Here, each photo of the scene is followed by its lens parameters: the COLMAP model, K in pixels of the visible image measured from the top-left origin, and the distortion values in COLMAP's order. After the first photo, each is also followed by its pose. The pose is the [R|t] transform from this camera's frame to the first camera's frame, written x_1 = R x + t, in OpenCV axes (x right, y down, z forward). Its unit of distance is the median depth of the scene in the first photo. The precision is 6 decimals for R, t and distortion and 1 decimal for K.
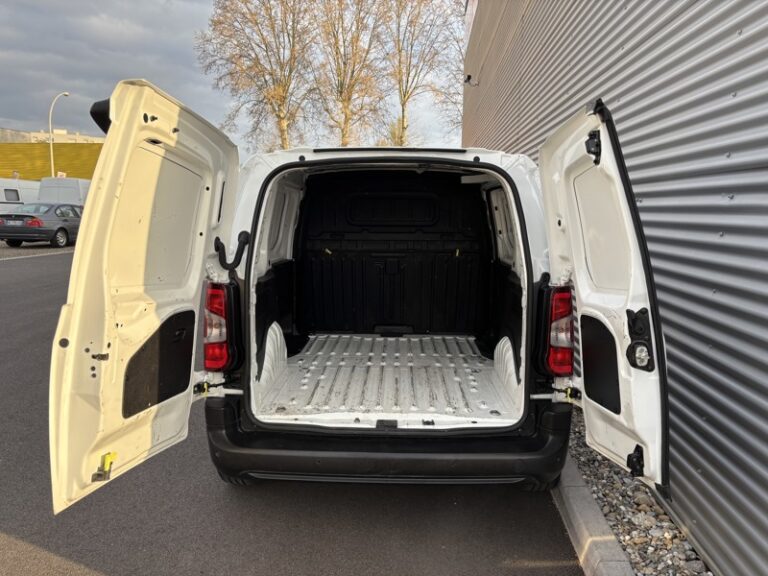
lens RADIAL K [[585.1, 0, 385.8], [0, 585.1, 284.6], [0, 0, 1]] dist [0.020478, -0.032704]
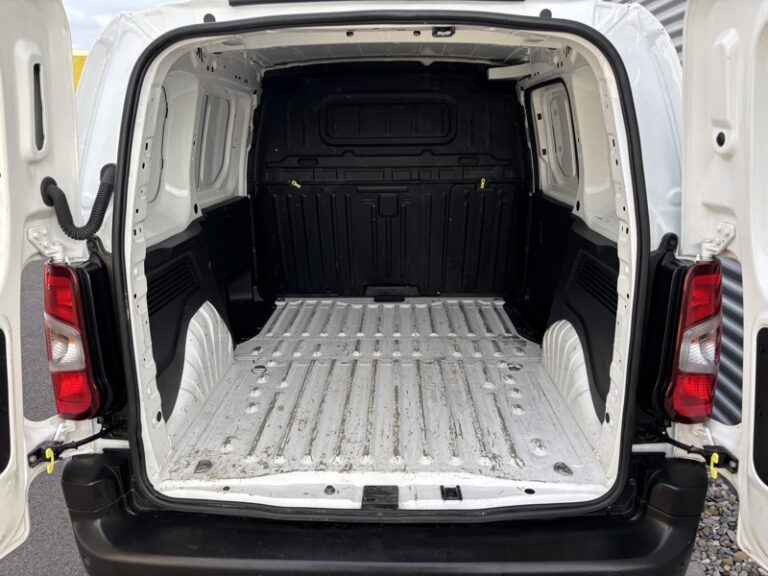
lens RADIAL K [[585.1, 0, 380.7], [0, 585.1, 295.8], [0, 0, 1]] dist [0.020478, -0.032704]
pose [[0.999847, -0.014359, -0.009995, 0.010247], [0.015752, 0.987456, 0.157110, -0.049139], [0.007614, -0.157243, 0.987531, 0.422913]]
